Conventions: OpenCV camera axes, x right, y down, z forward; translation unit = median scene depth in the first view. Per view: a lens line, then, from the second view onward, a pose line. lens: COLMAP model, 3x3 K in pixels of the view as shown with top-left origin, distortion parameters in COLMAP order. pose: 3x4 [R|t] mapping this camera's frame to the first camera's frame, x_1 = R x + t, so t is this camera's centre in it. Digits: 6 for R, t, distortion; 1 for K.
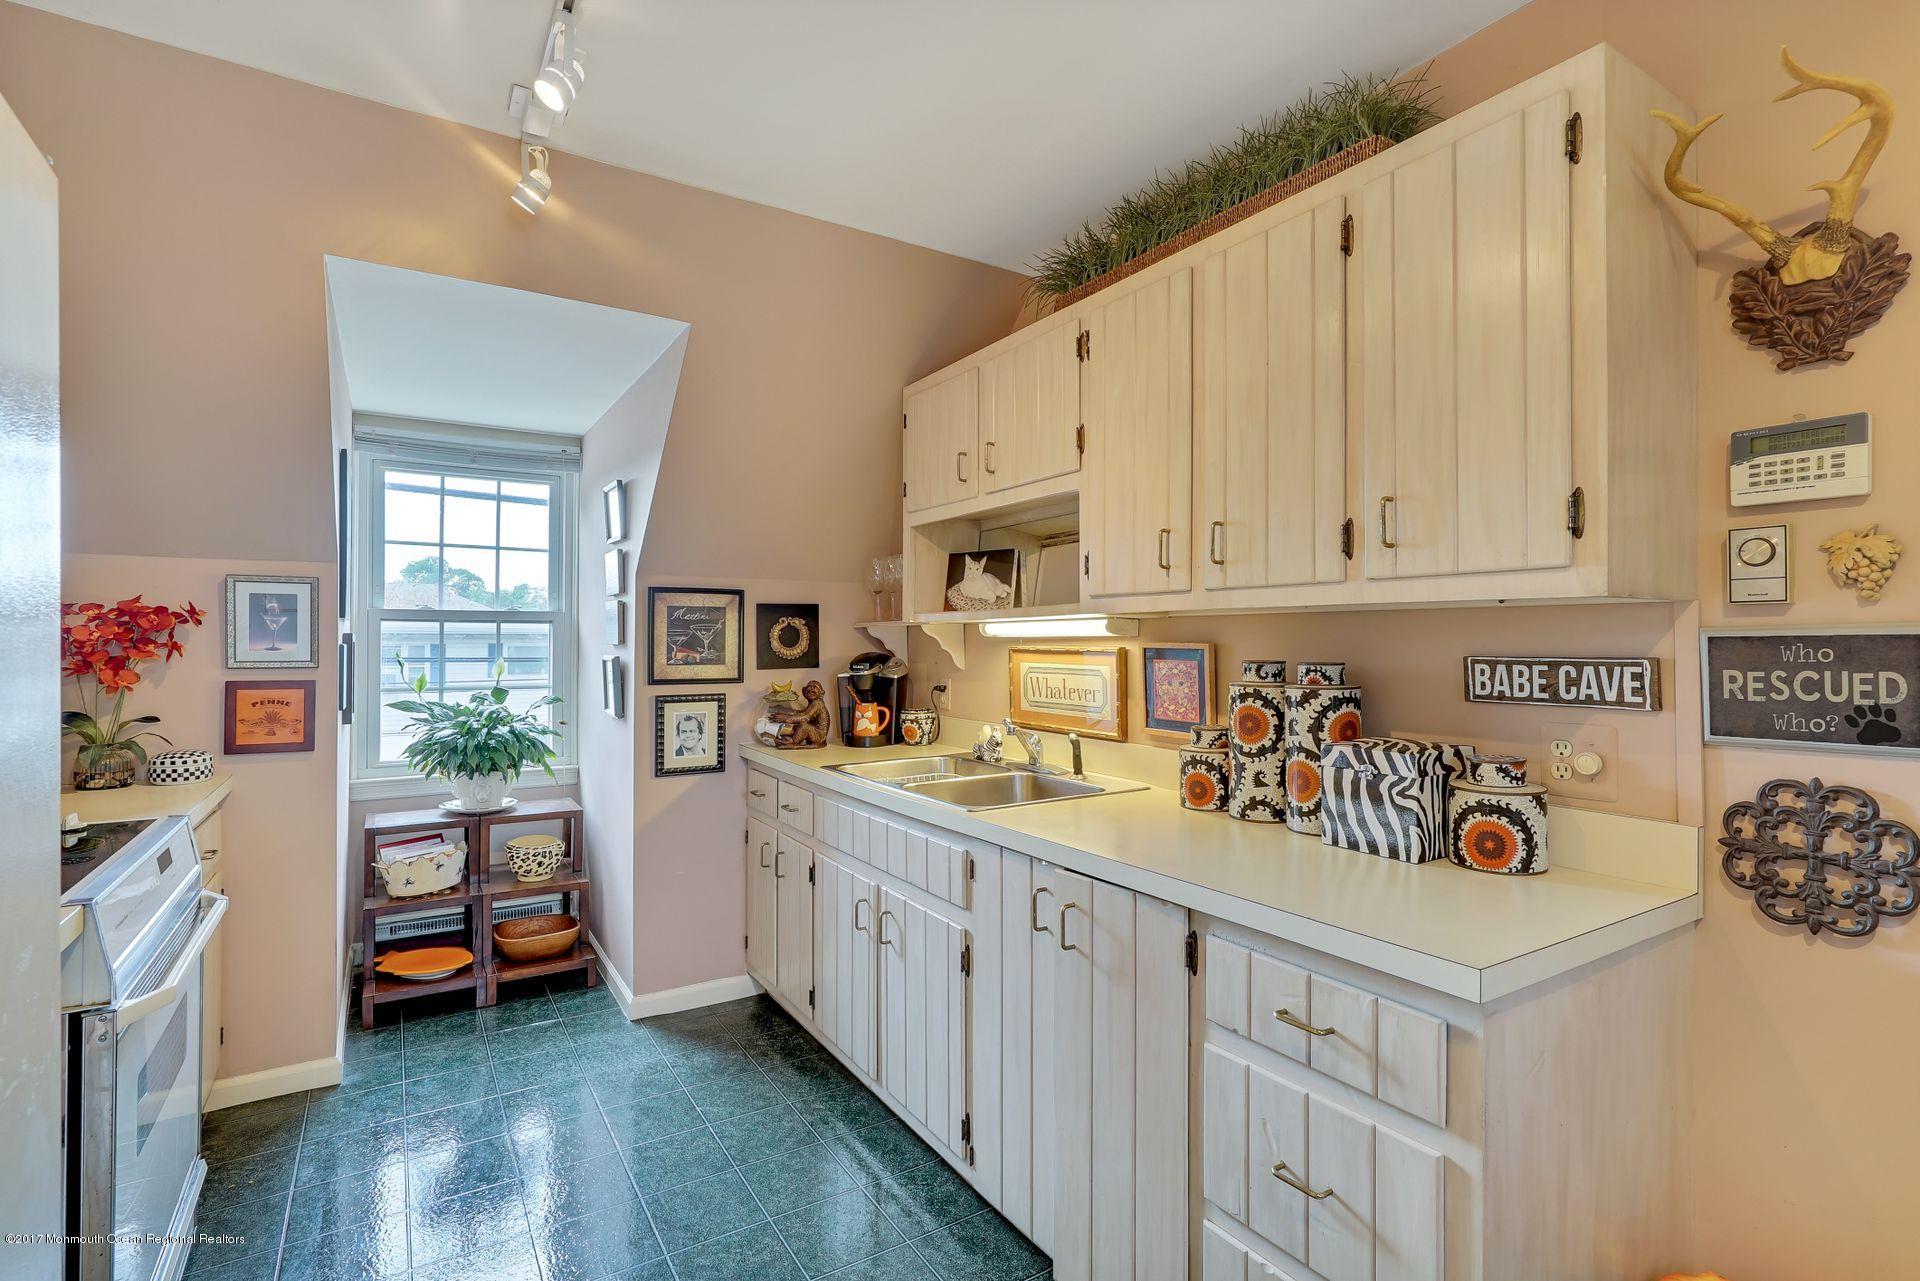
lens RADIAL K [[899.7, 0, 955.5], [0, 899.7, 637.6], [0, 0, 1]] dist [-0.000538, -0.000289]
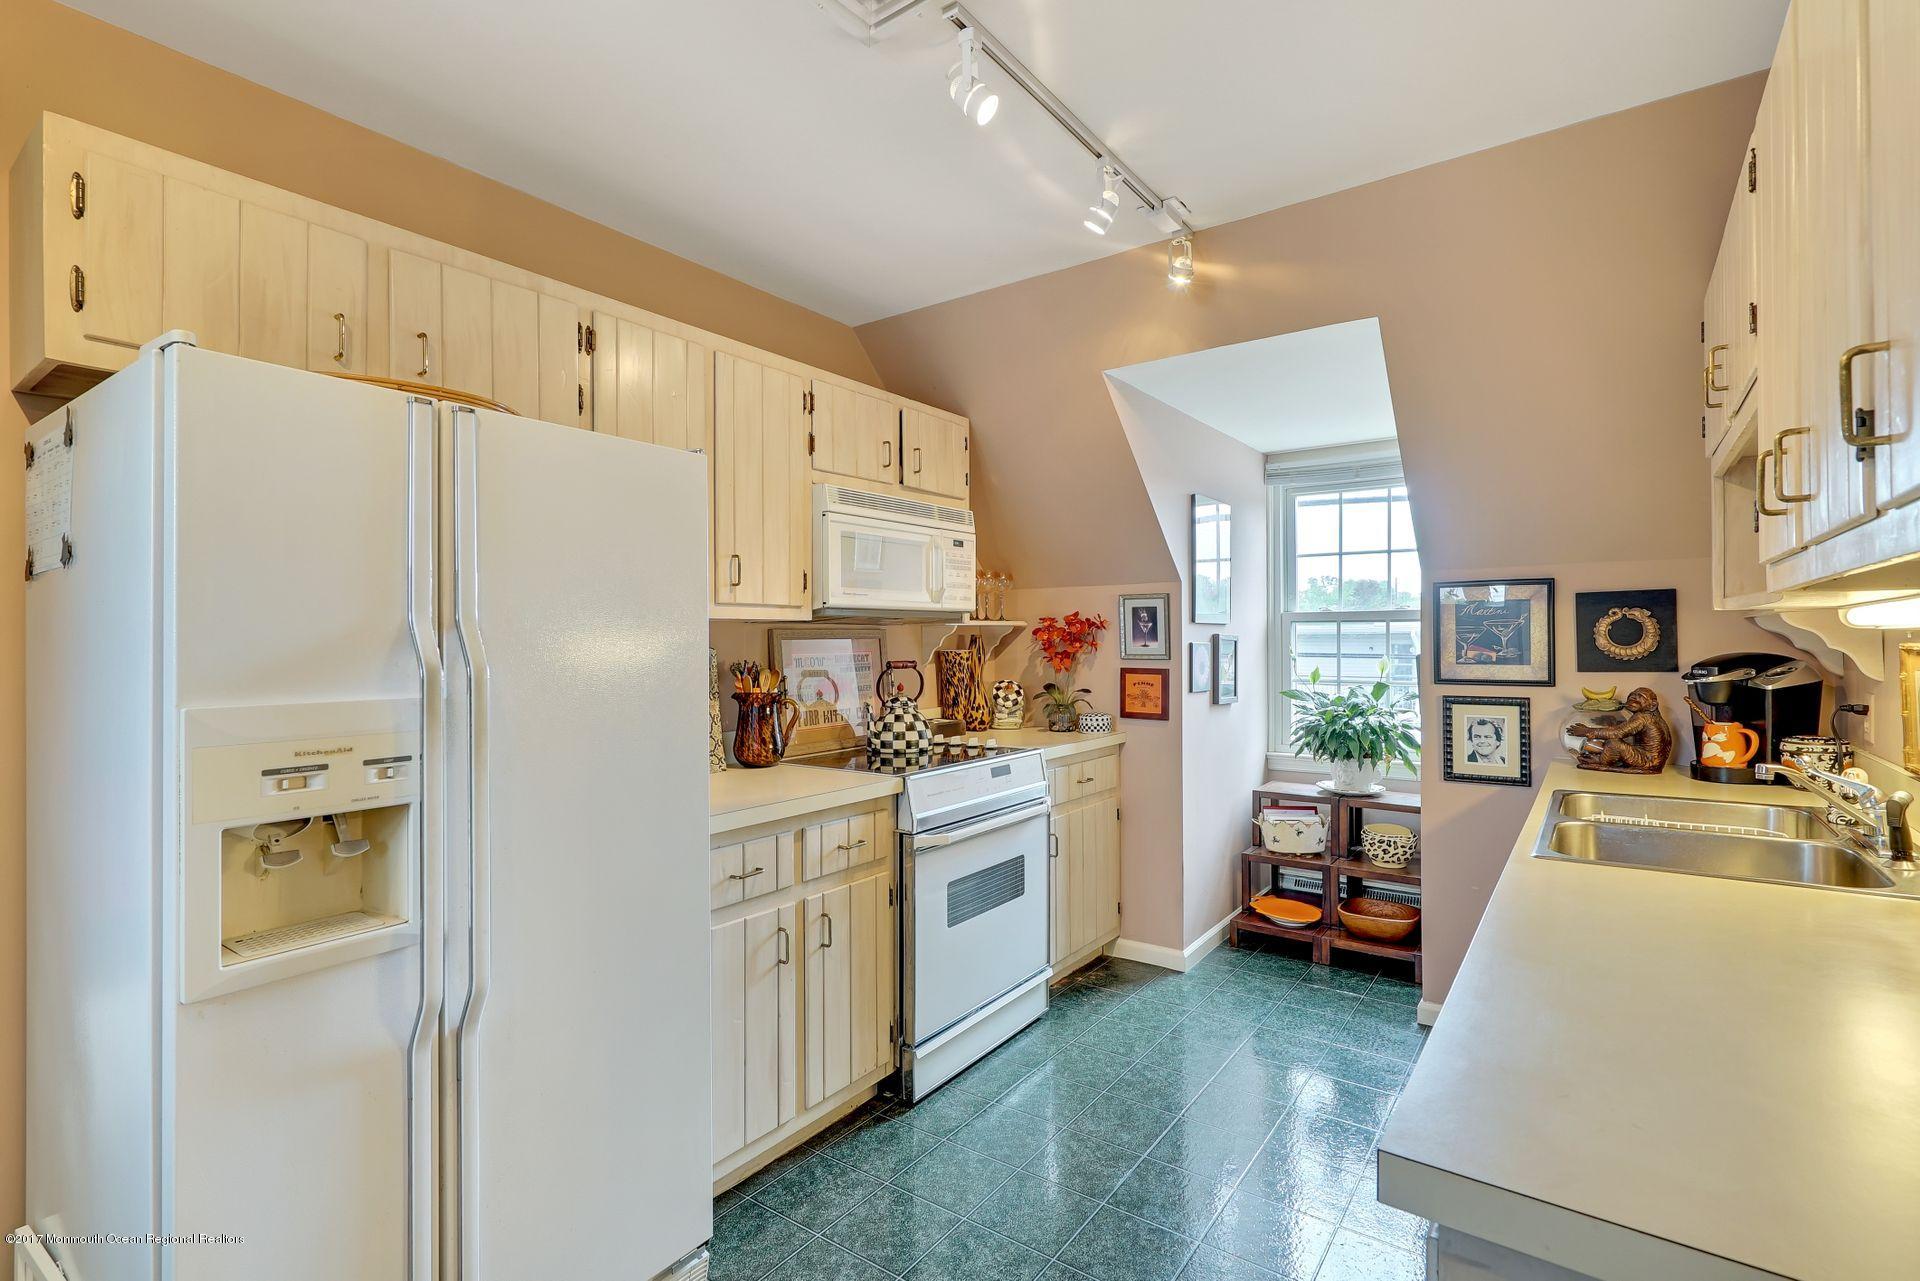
lens RADIAL K [[899.7, 0, 955.5], [0, 899.7, 637.6], [0, 0, 1]] dist [-0.000538, -0.000289]
pose [[0.376755, -0.006831, -0.926288, 0.357619], [0.008651, 0.999955, -0.003856, 0.001974], [0.926273, -0.006561, 0.376797, 0.156630]]
